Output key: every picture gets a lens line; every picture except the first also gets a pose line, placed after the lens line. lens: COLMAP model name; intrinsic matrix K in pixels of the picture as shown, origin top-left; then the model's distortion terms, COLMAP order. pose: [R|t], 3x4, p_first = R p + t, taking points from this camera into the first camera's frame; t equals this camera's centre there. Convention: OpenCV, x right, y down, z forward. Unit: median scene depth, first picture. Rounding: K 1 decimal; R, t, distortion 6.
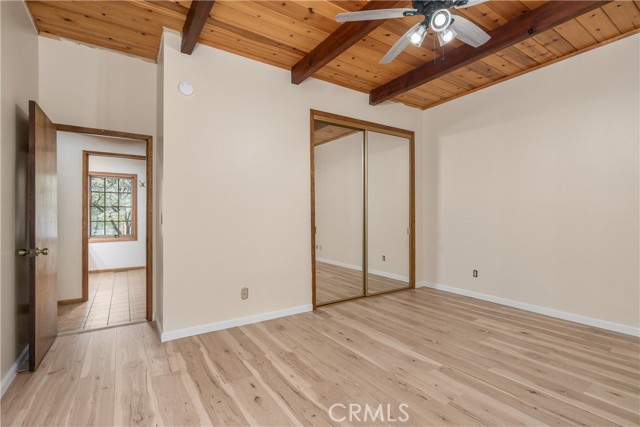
lens RADIAL K [[297.3, 0, 317.8], [0, 297.3, 215.9], [0, 0, 1]] dist [0.001114, -0.000197]
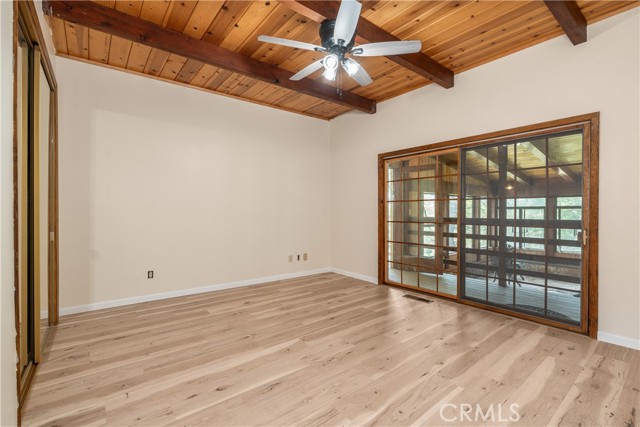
lens RADIAL K [[282.7, 0, 314.8], [0, 282.7, 211.5], [0, 0, 1]] dist [-0.009301, -0.000498]
pose [[-0.067753, 0.004799, 0.997691, -0.533706], [0.002611, 0.999986, -0.004633, 0.004794], [-0.997699, 0.002291, -0.067764, 0.772765]]
